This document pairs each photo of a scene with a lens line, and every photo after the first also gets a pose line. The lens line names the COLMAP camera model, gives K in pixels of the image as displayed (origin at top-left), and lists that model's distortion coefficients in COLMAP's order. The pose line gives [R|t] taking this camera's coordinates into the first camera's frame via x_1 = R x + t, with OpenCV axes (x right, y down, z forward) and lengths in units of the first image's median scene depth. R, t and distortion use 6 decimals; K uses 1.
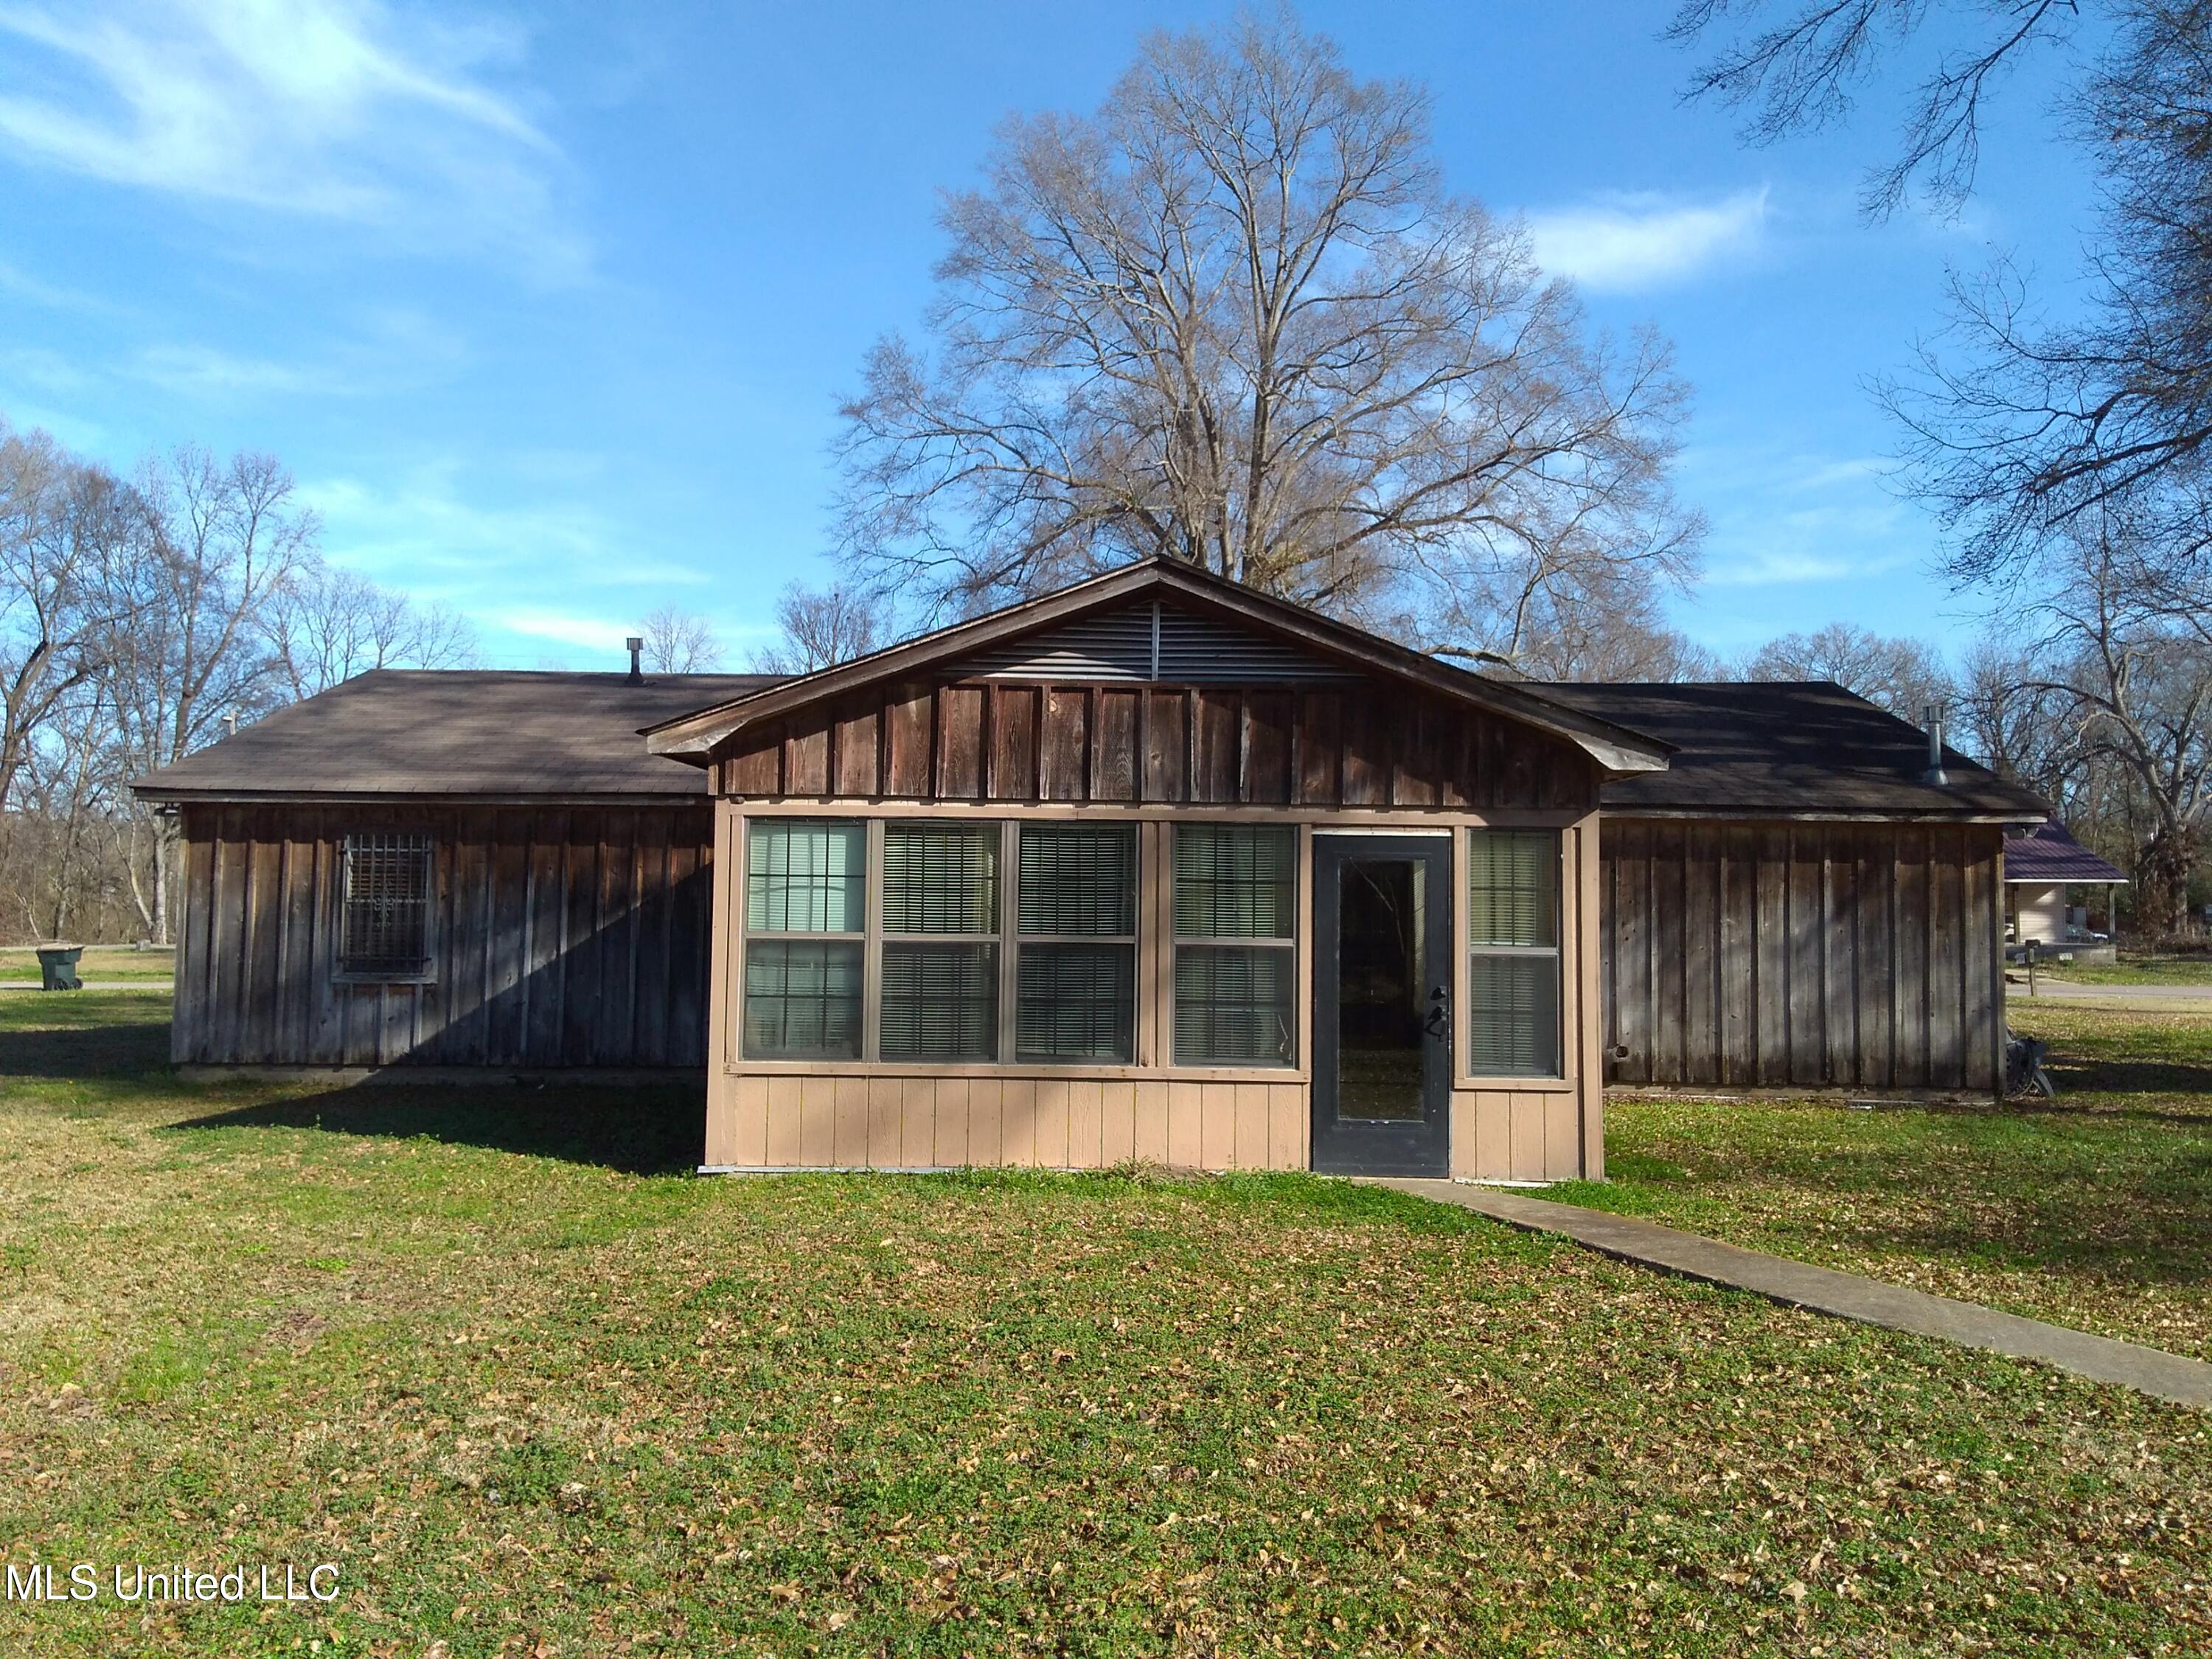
lens RADIAL K [[1766.1, 0, 1106.3], [0, 1766.1, 831.6], [0, 0, 1]] dist [0.078683, -0.088592]
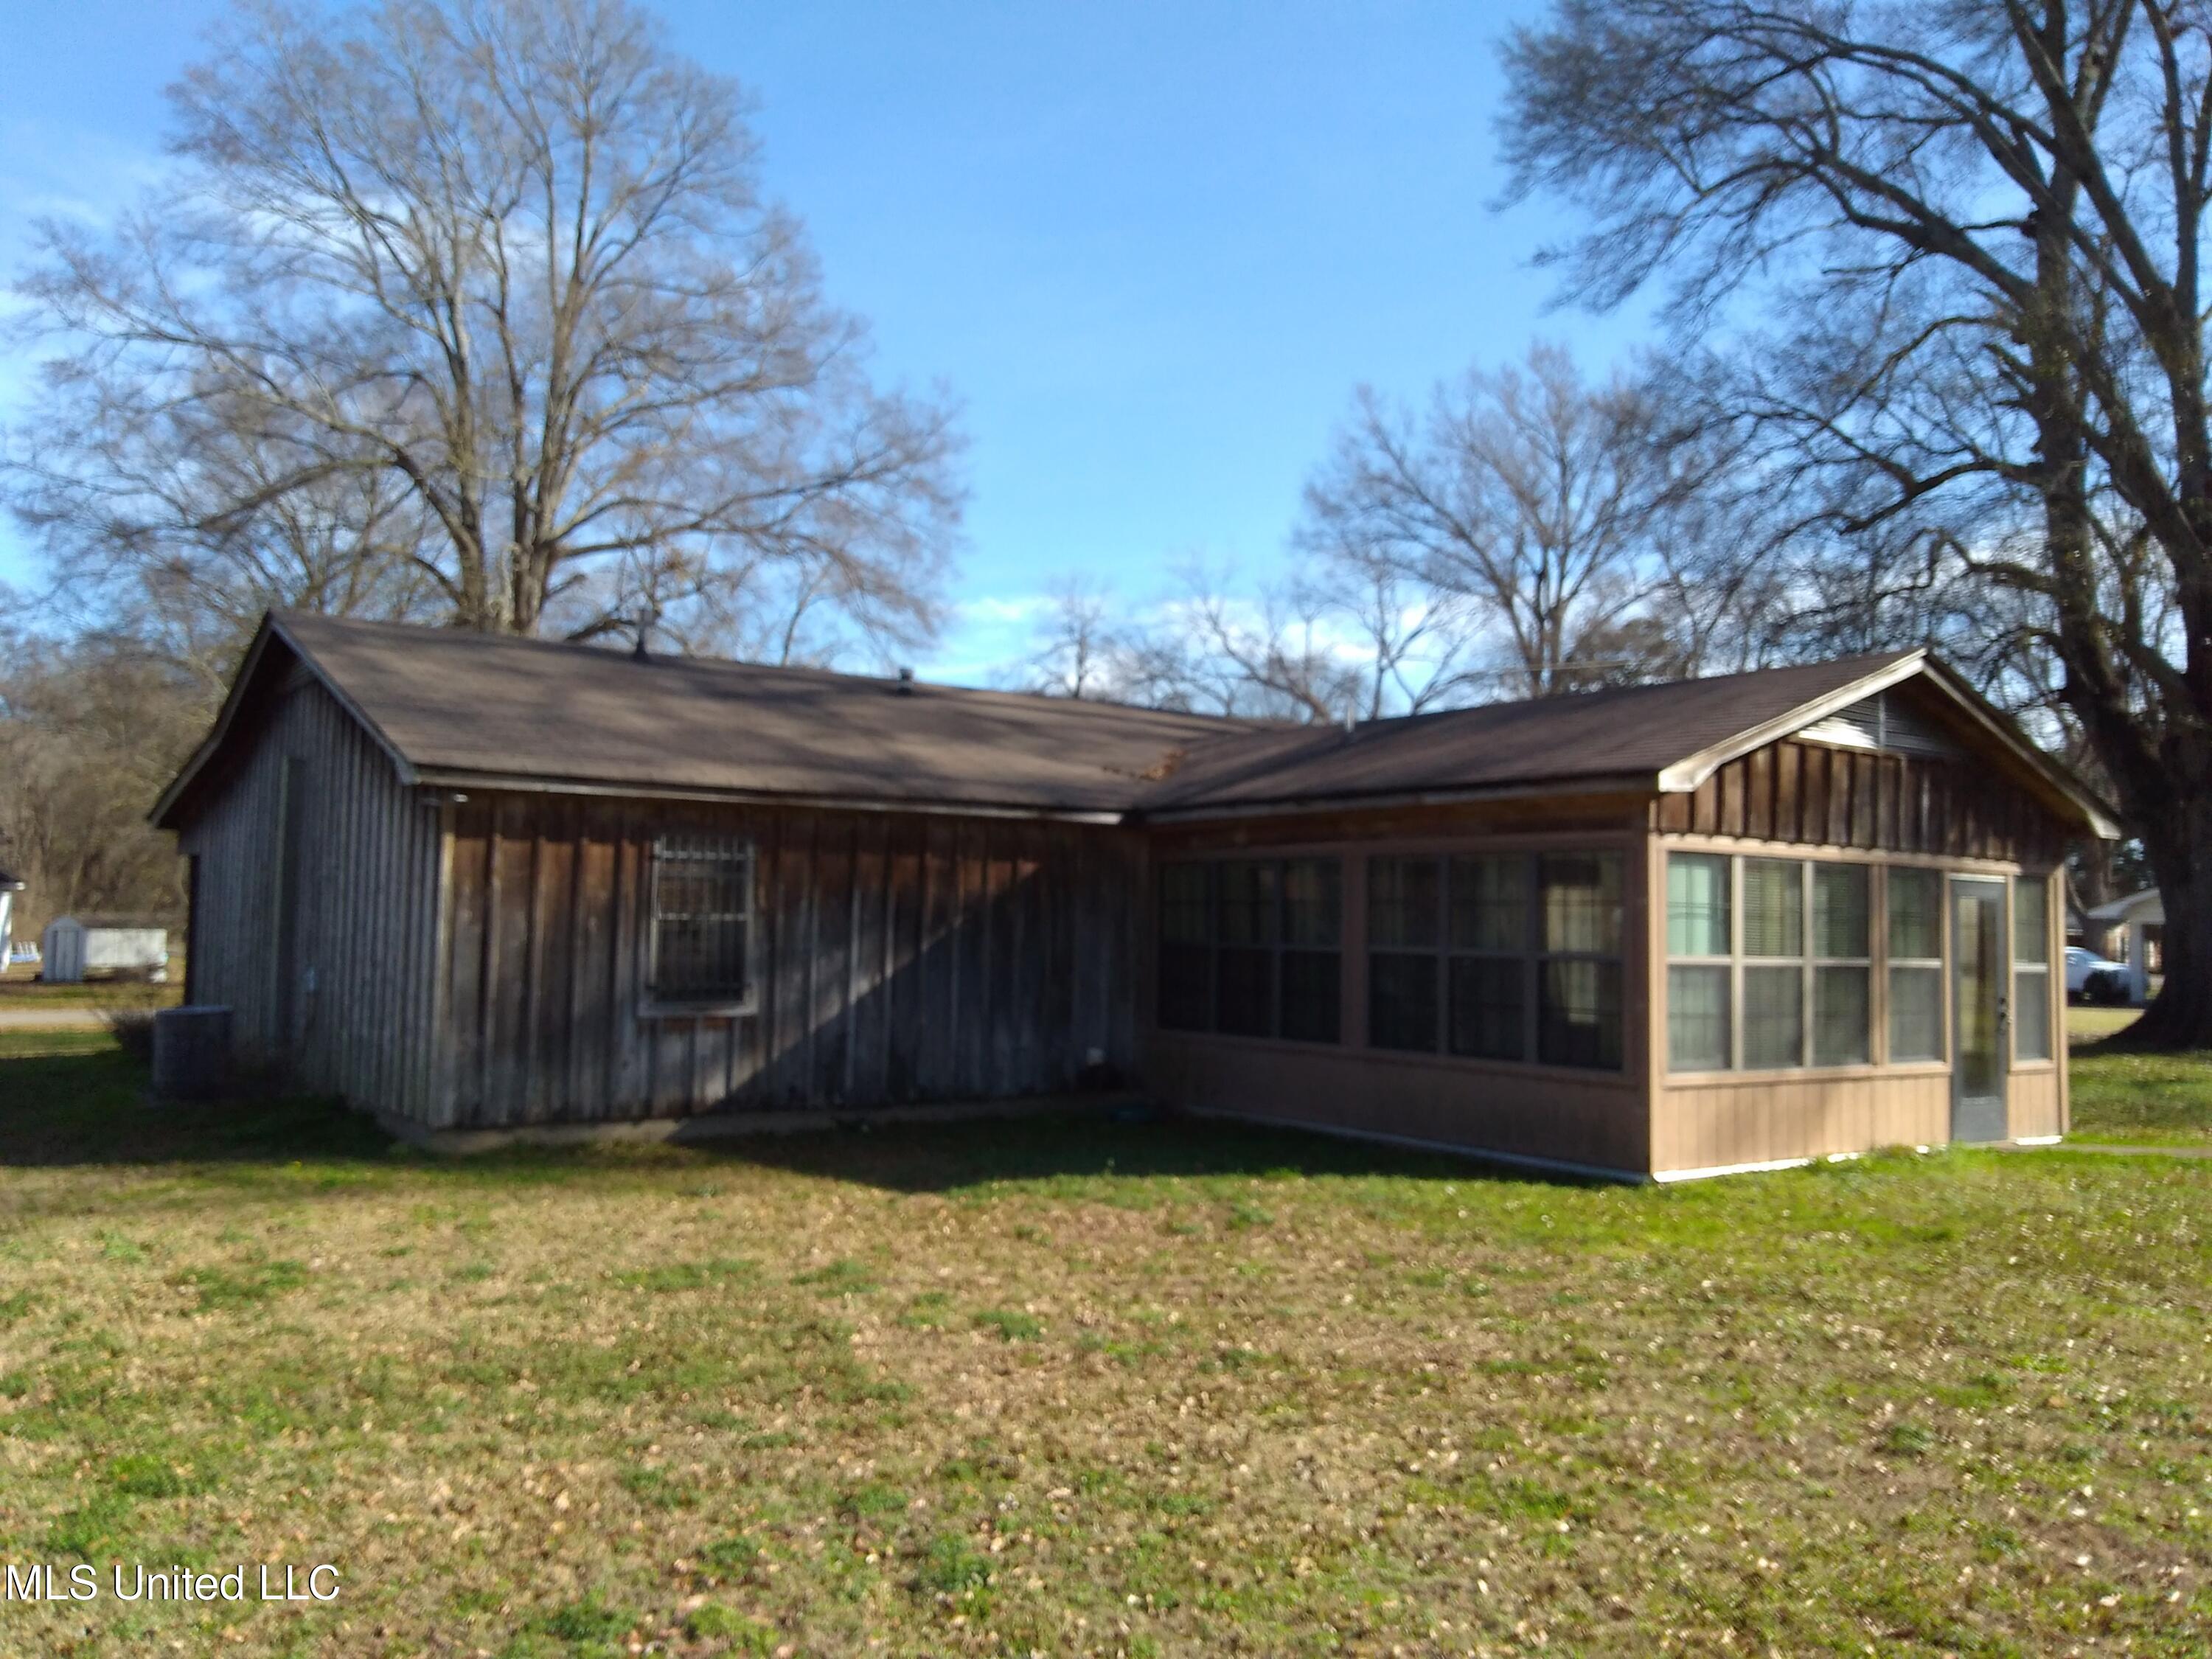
lens RADIAL K [[1766.1, 0, 1103.7], [0, 1766.1, 824.1], [0, 0, 1]] dist [0.078683, -0.088592]
pose [[0.796831, 0.037318, 0.603049, -1.122134], [-0.033350, 0.999286, -0.017772, 0.006109], [-0.603281, -0.005950, 0.797506, 0.334169]]
